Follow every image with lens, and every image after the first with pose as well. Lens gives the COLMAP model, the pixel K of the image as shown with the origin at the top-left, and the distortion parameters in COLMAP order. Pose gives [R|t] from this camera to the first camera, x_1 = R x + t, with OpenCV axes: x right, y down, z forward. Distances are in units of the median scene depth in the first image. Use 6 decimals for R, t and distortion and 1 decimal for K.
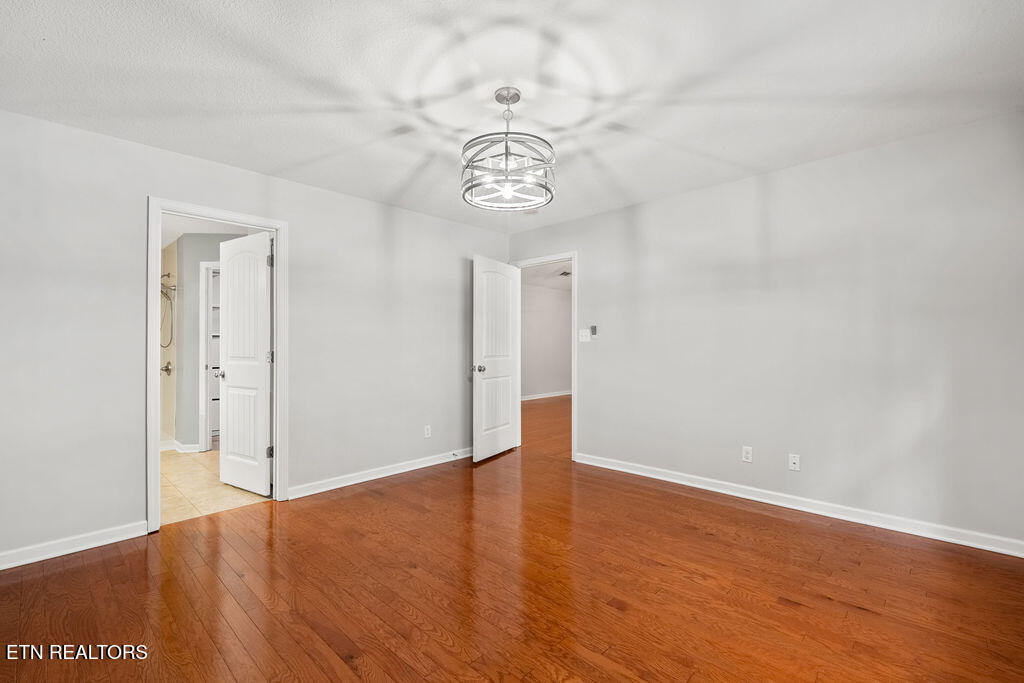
lens RADIAL K [[452.3, 0, 508.9], [0, 452.3, 343.4], [0, 0, 1]] dist [-0.000515, -0.000032]
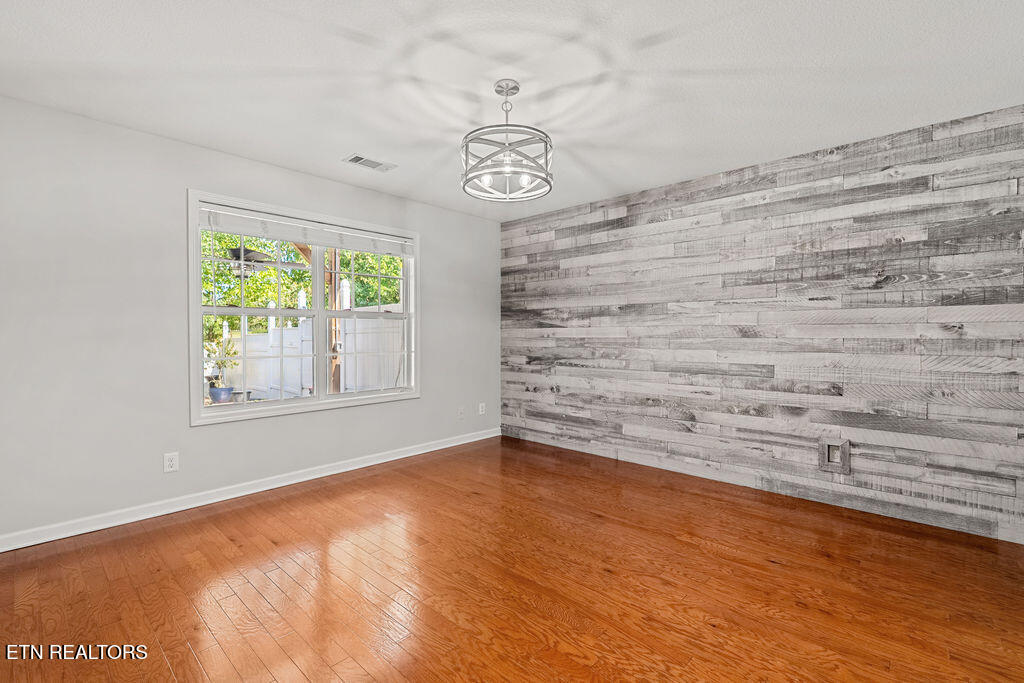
lens RADIAL K [[452.3, 0, 508.9], [0, 452.3, 343.4], [0, 0, 1]] dist [-0.000515, -0.000032]
pose [[-0.999892, 0.004543, -0.013996, 0.009725], [0.004468, 0.999976, 0.005356, 0.020230], [0.014020, 0.005293, -0.999888, 2.019019]]
